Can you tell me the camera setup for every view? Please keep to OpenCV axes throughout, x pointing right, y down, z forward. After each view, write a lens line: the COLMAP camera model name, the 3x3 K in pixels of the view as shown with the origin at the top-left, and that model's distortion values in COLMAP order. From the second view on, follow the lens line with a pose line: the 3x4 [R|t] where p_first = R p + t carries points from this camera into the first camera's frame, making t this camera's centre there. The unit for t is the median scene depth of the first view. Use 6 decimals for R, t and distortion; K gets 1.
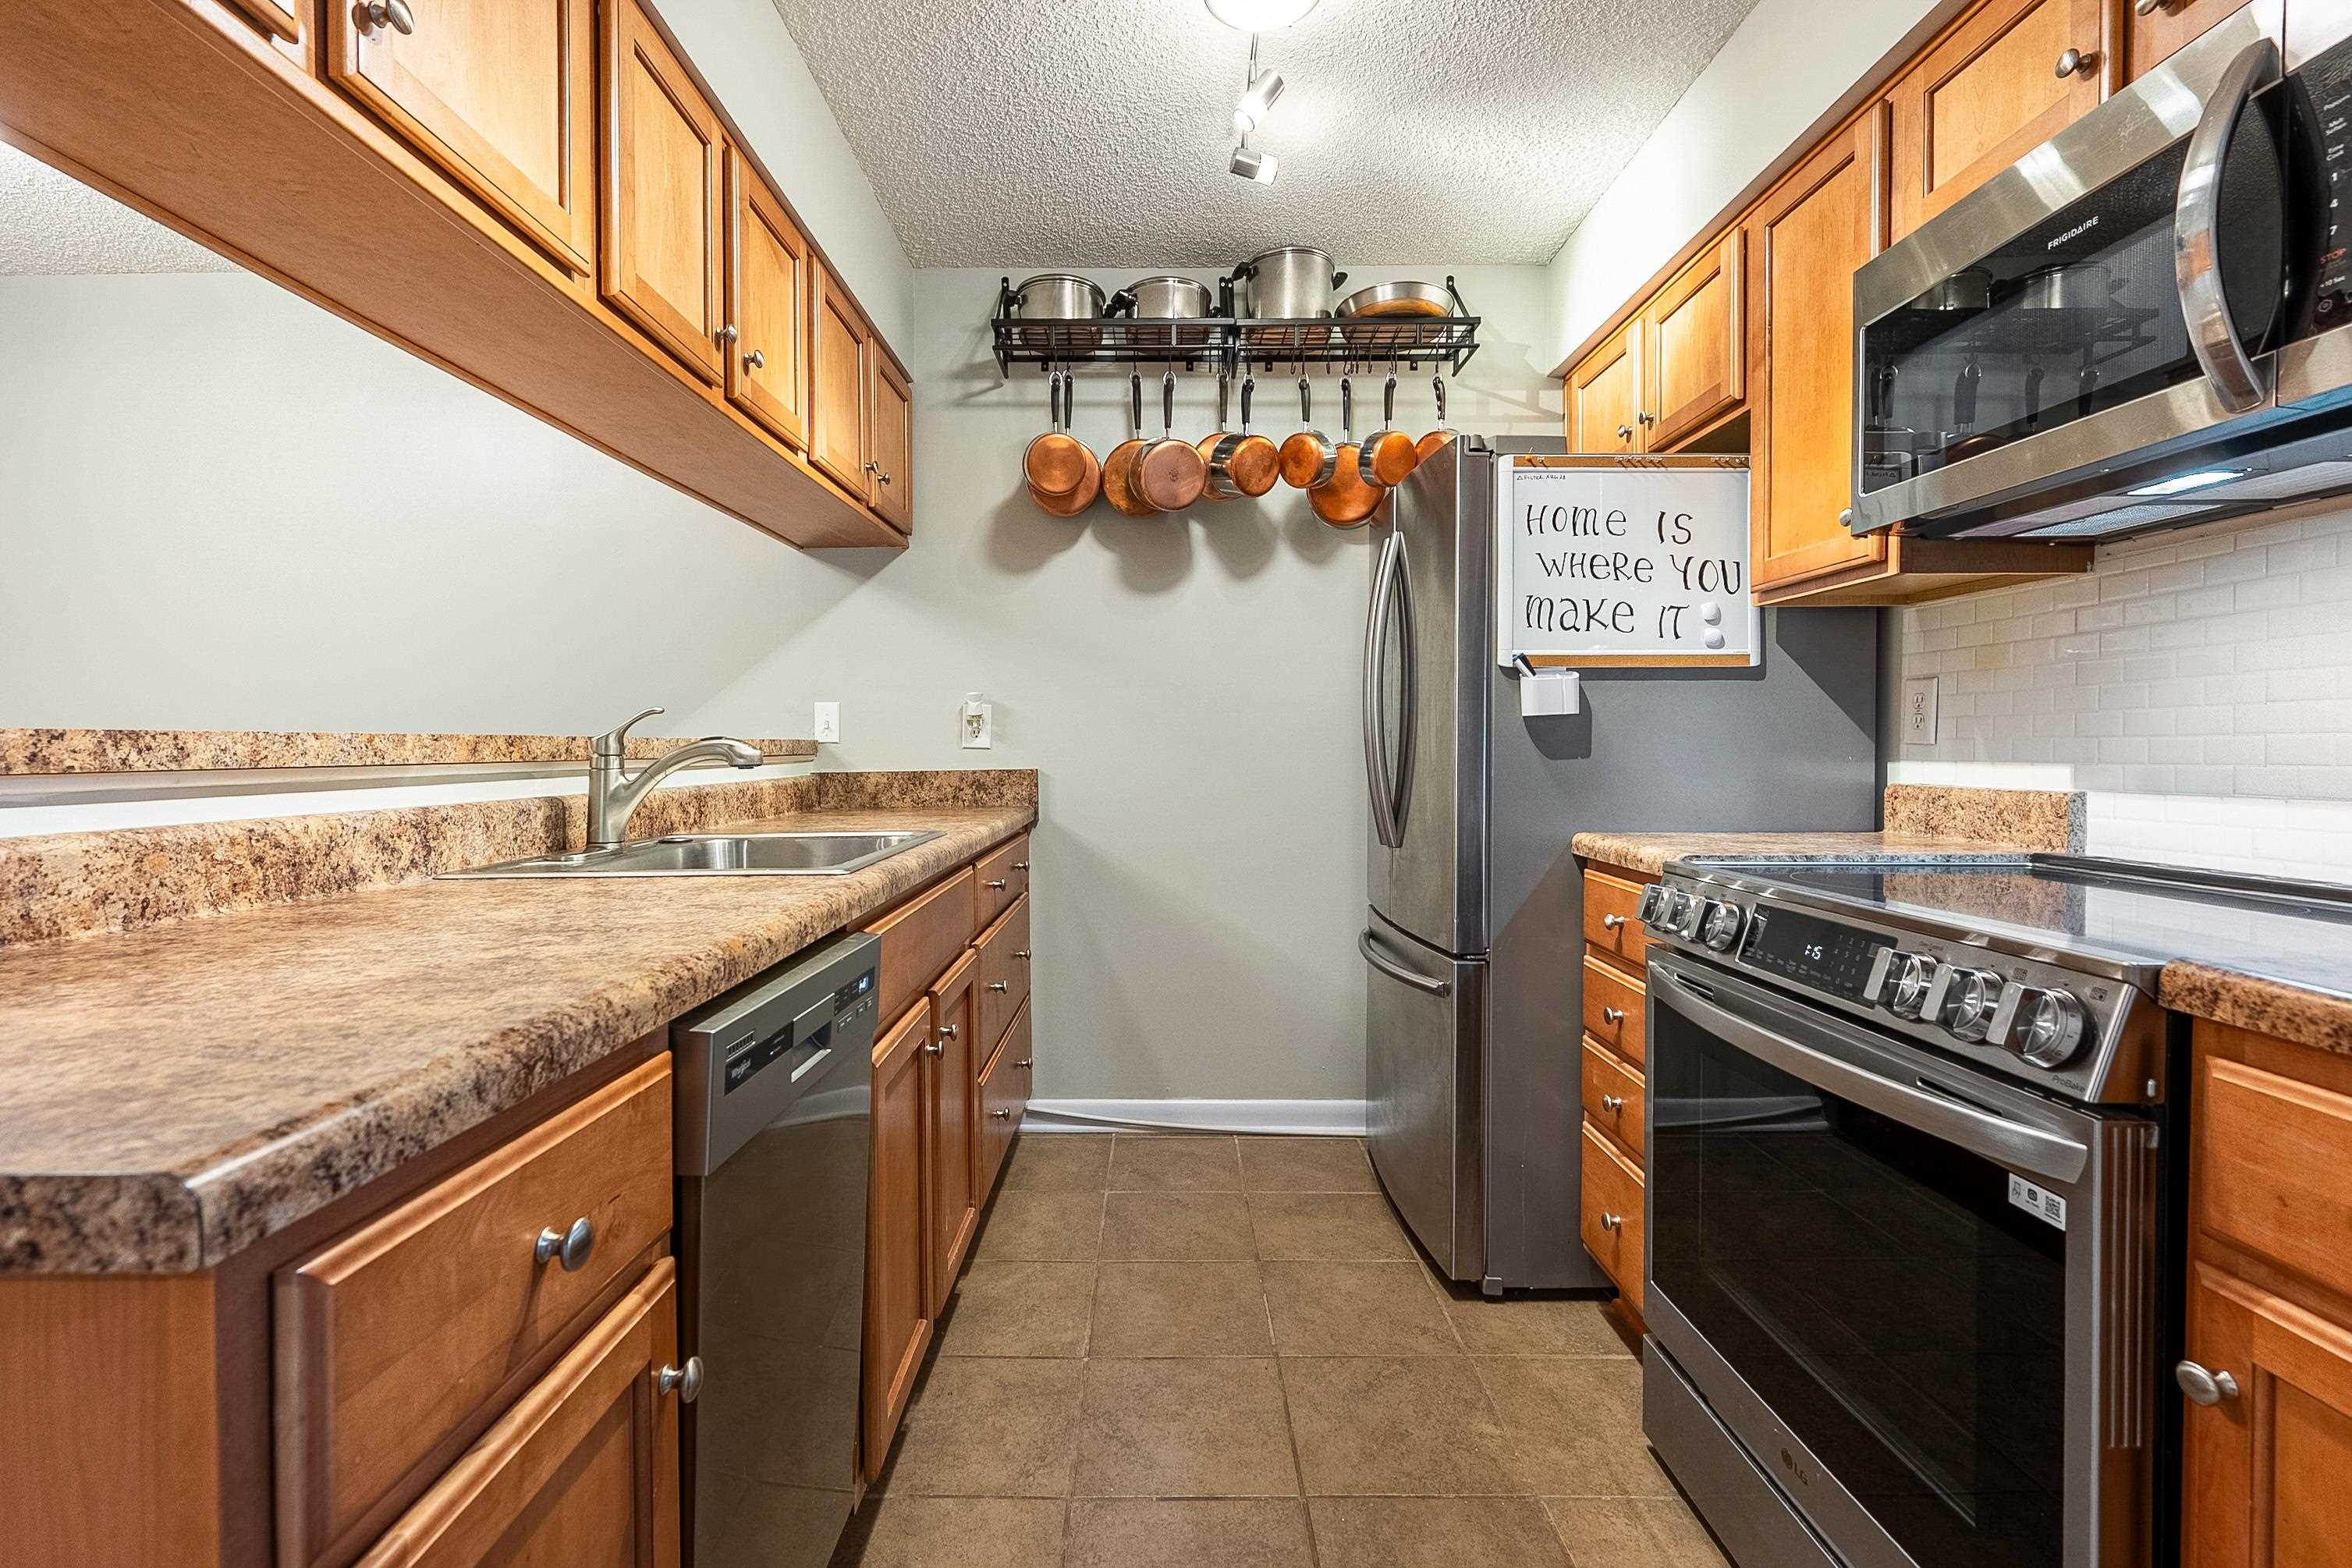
lens RADIAL K [[1000.6, 0, 1172.9], [0, 1000.6, 766.6], [0, 0, 1]] dist [-0.000037, 0.000334]
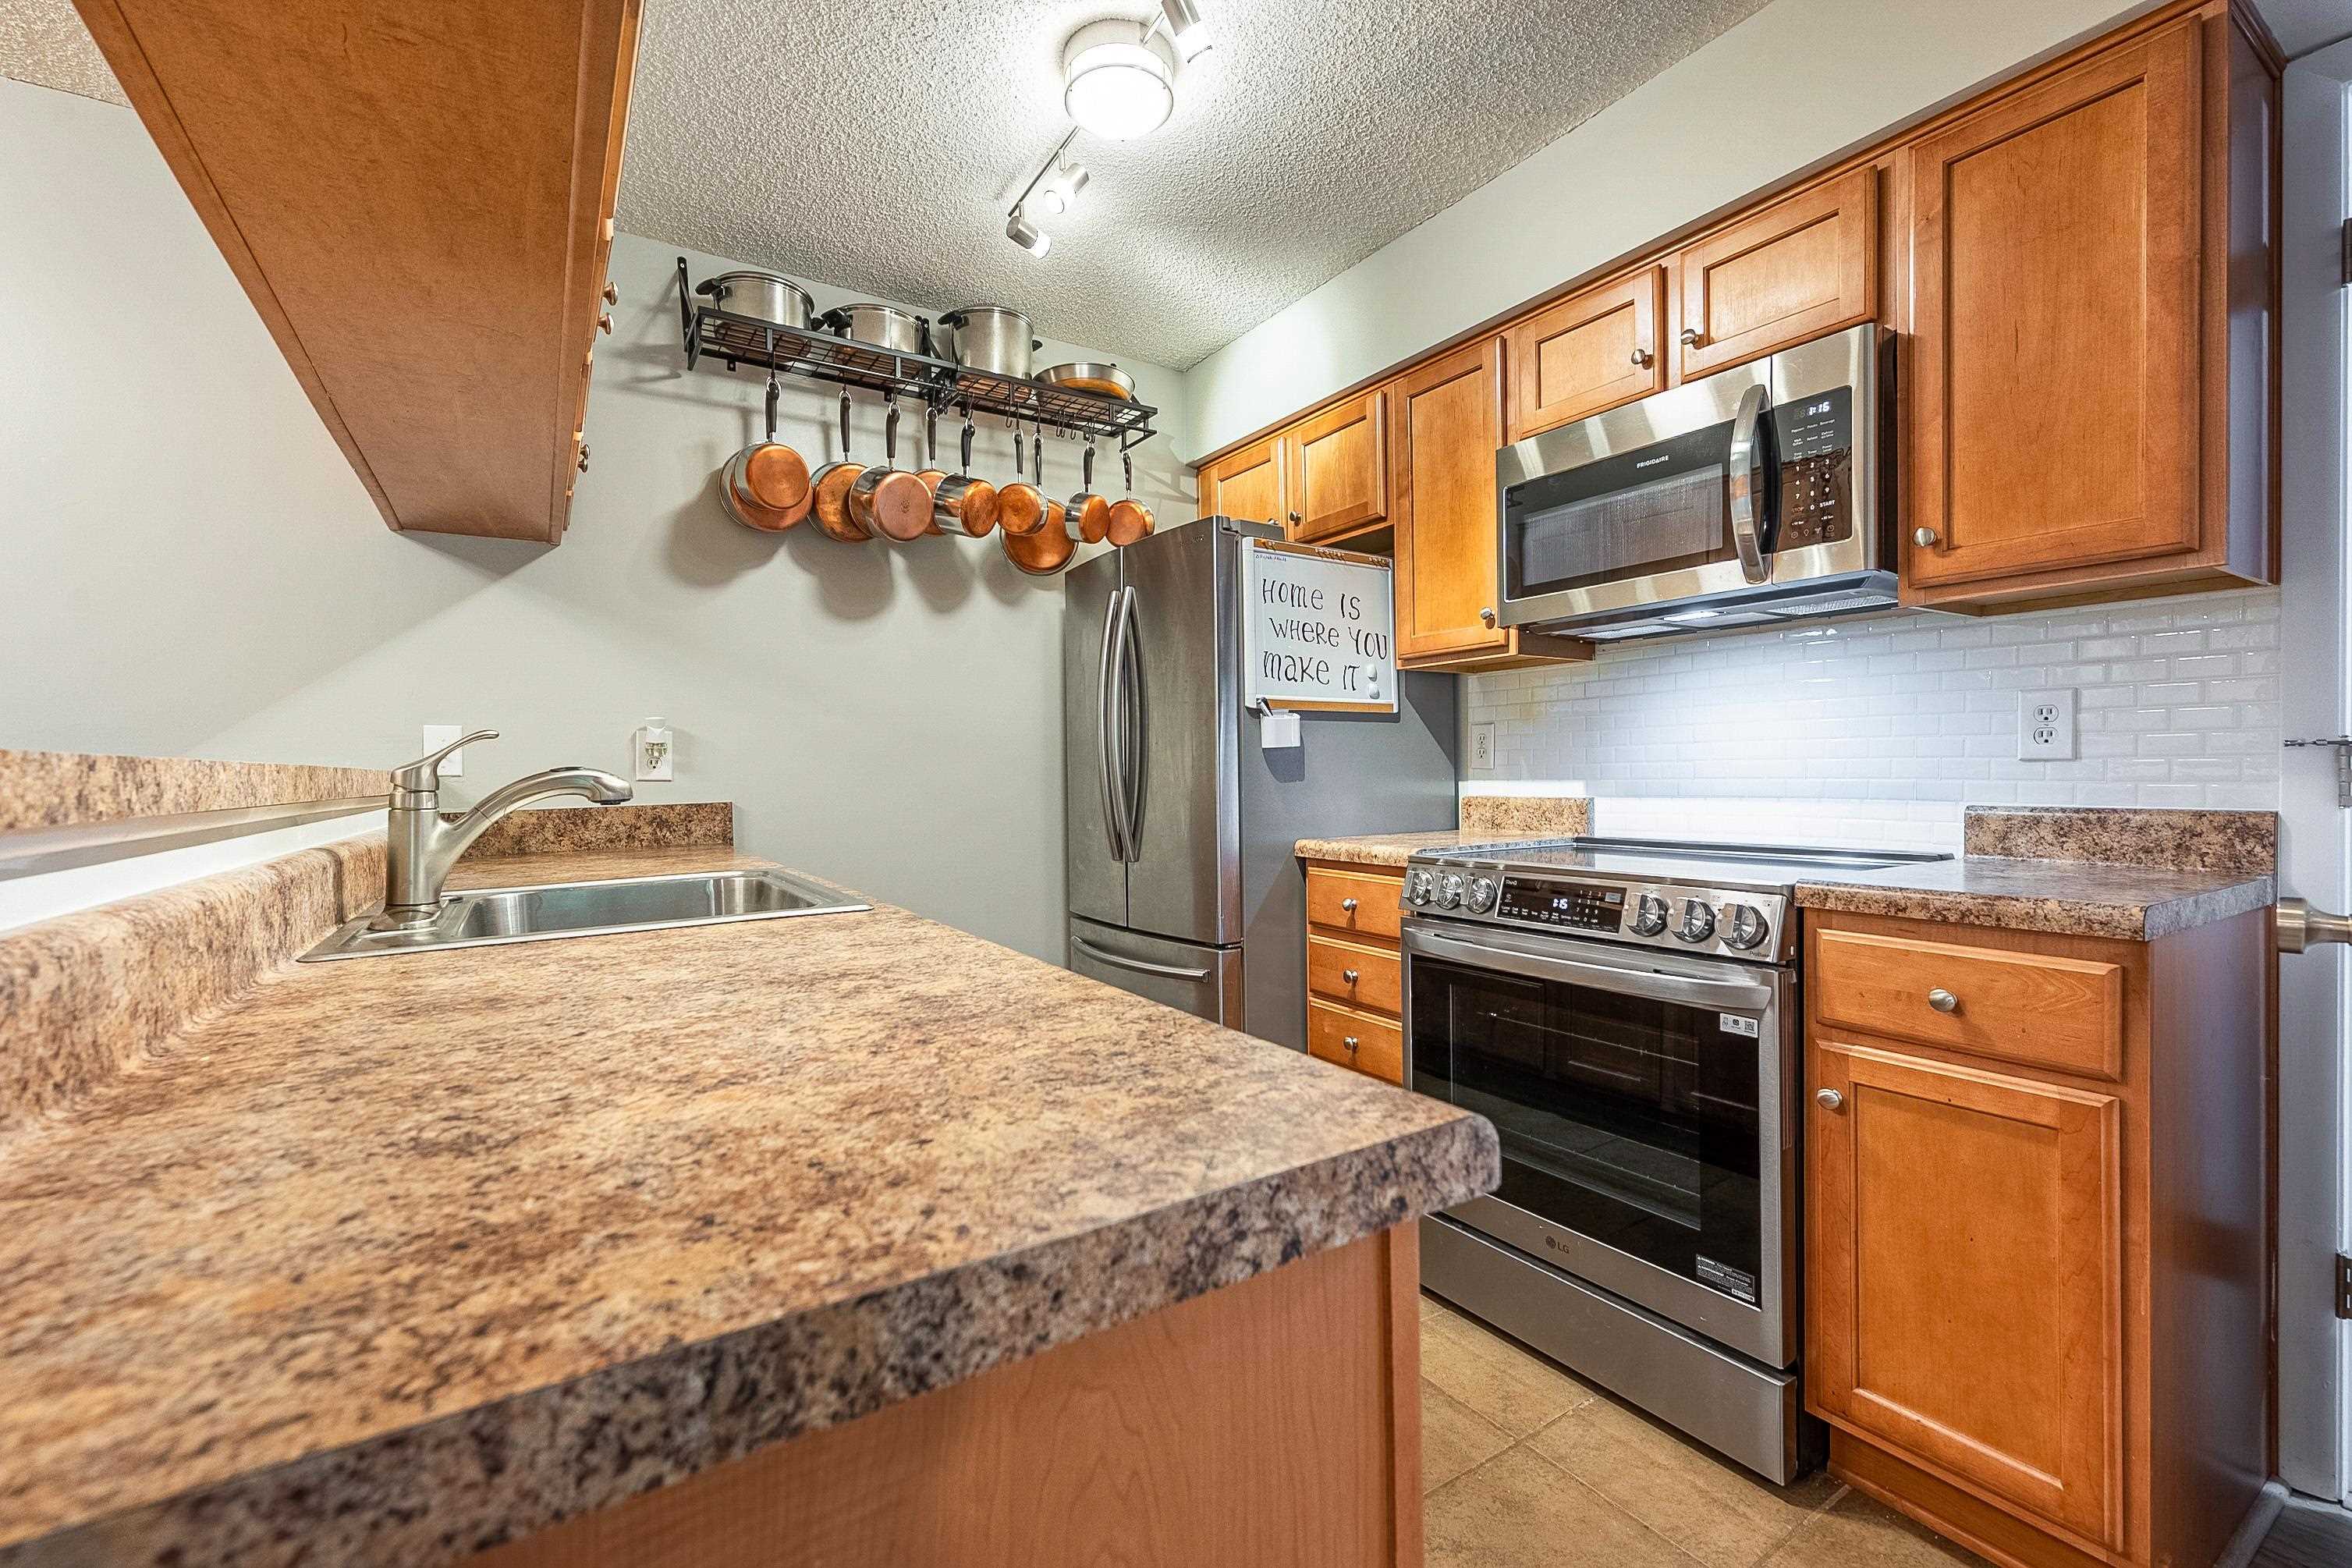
lens RADIAL K [[971.7, 0, 1184.0], [0, 971.7, 789.9], [0, 0, 1]] dist [-0.000167, -0.000119]
pose [[0.841233, -0.017527, 0.540389, -0.386335], [0.021027, 0.999779, -0.000307, -0.000038], [-0.540264, 0.011621, 0.841415, 0.036845]]
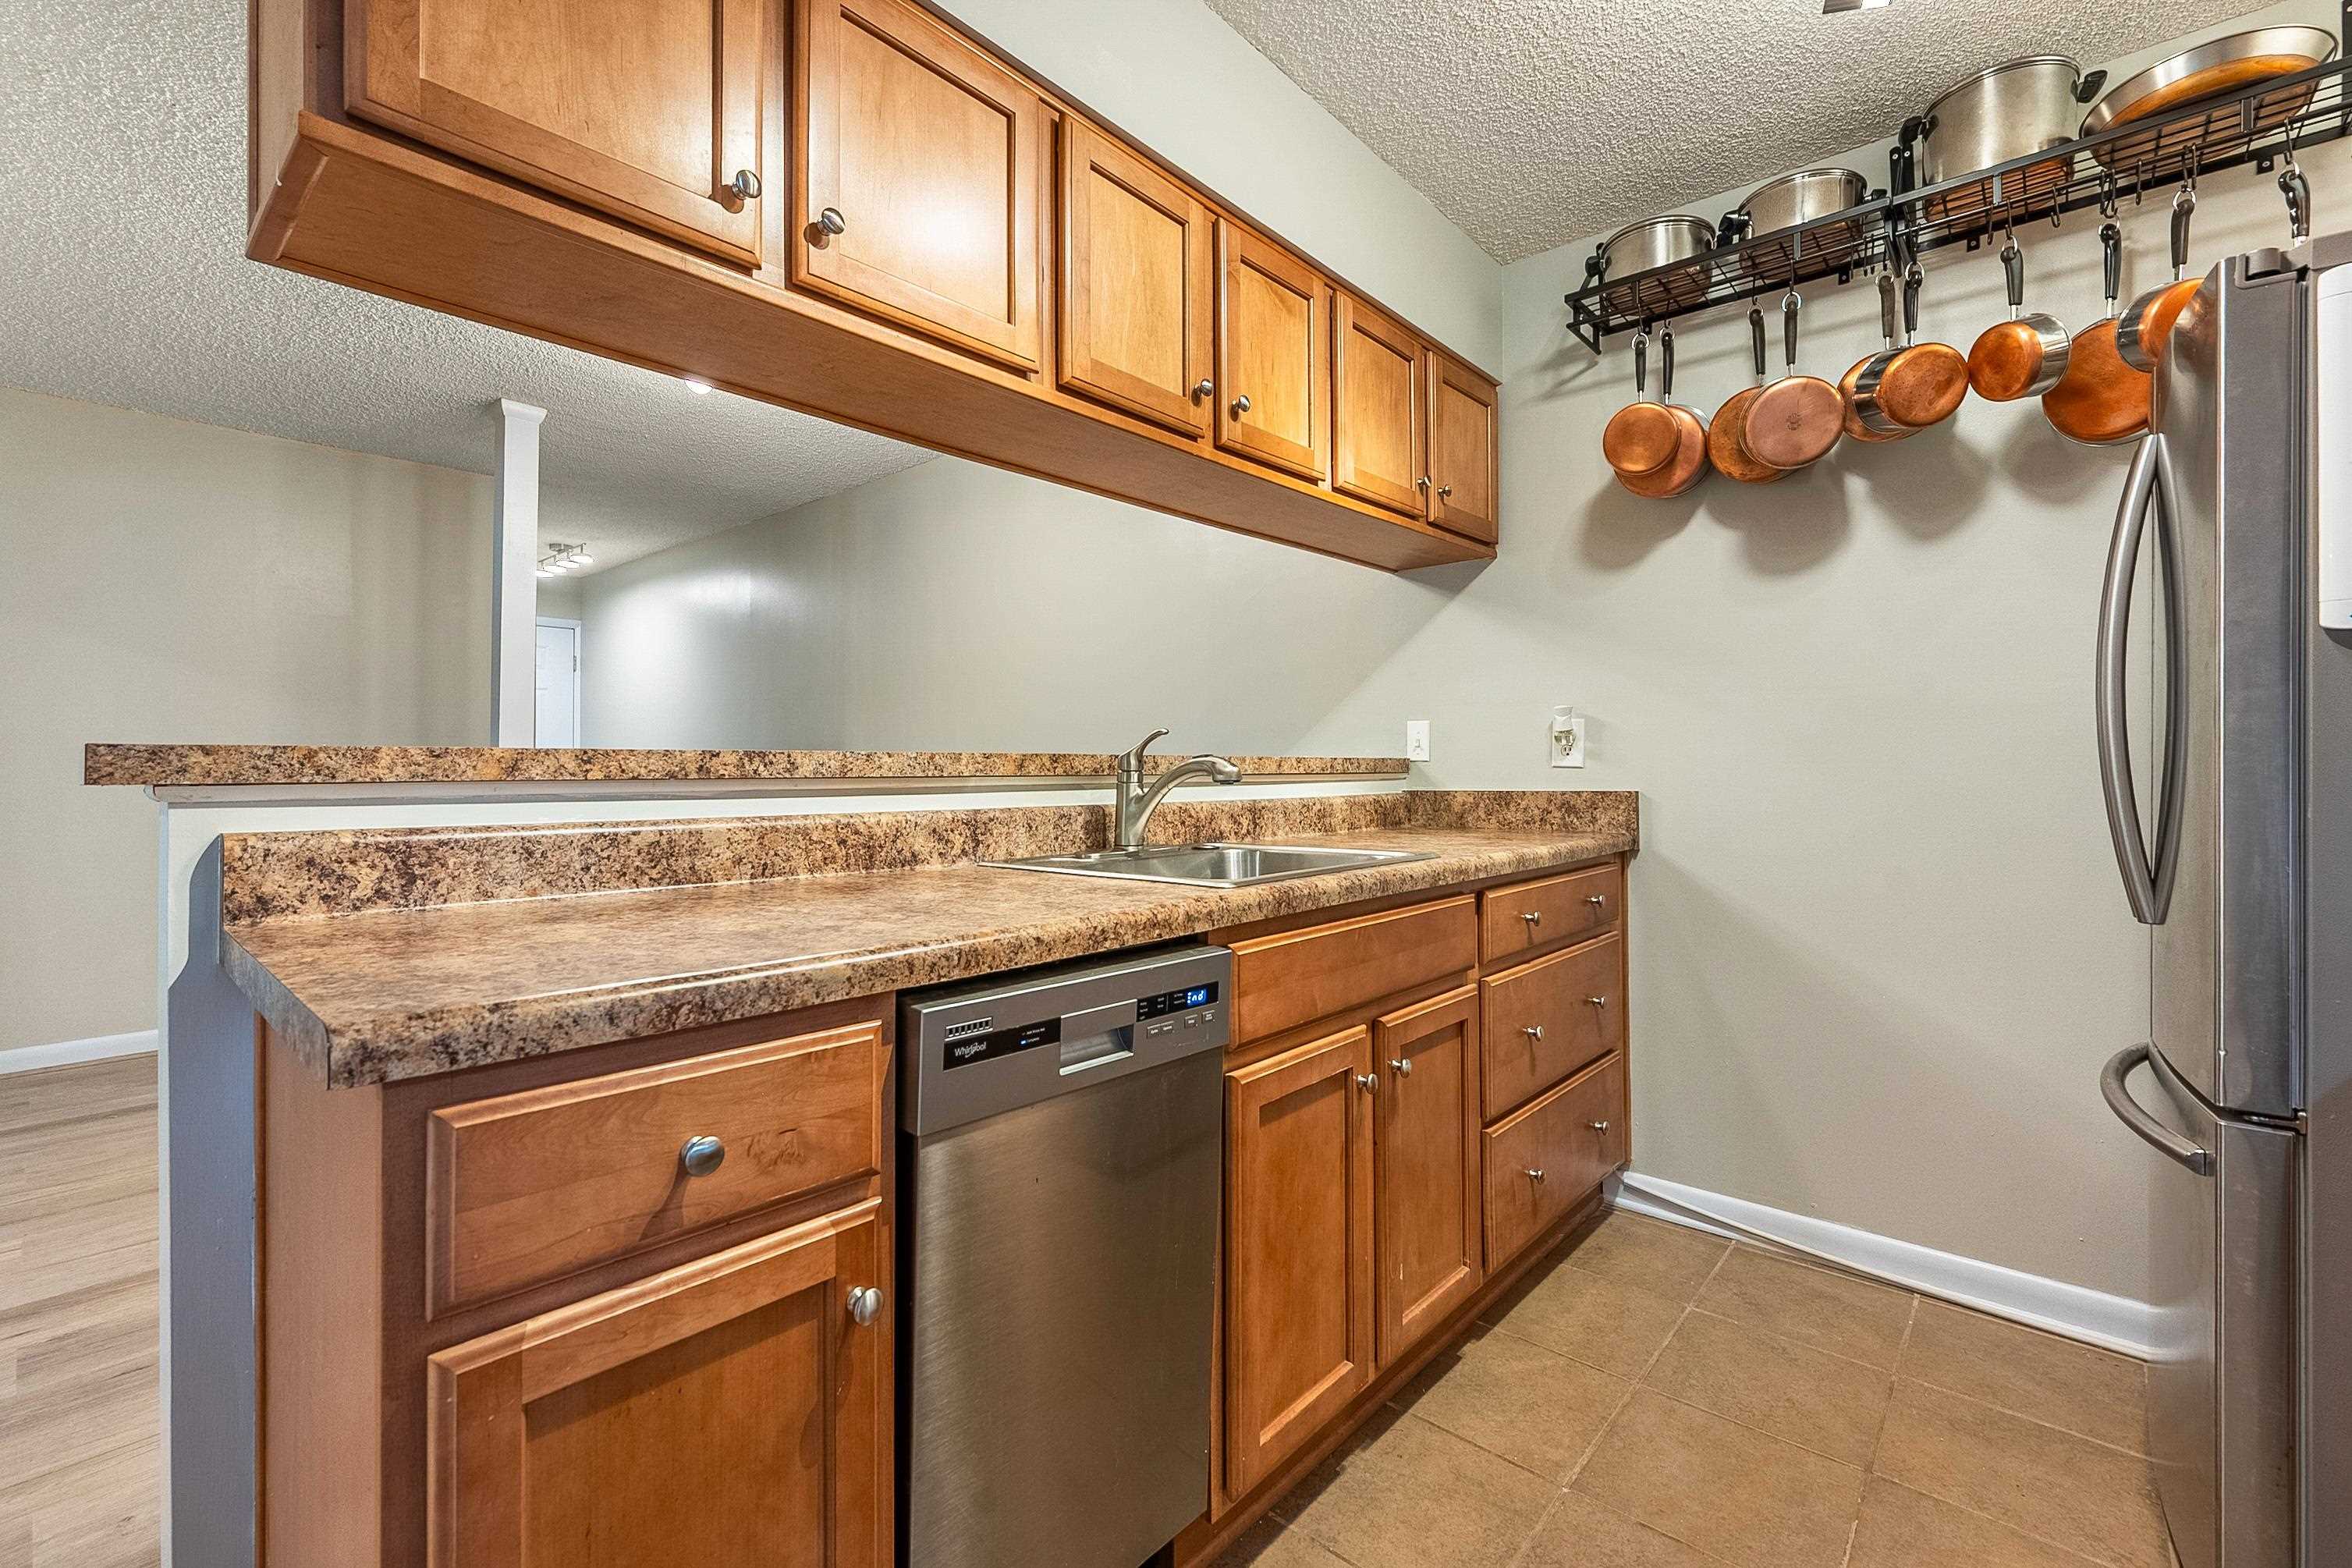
lens RADIAL K [[1006.0, 0, 1211.2], [0, 1006.0, 765.6], [0, 0, 1]] dist [-0.000185, -0.000009]
pose [[0.759047, 0.003768, -0.651025, 0.222008], [-0.016896, 0.999760, -0.013912, -0.002237], [0.650816, 0.021559, 0.758929, 0.138015]]
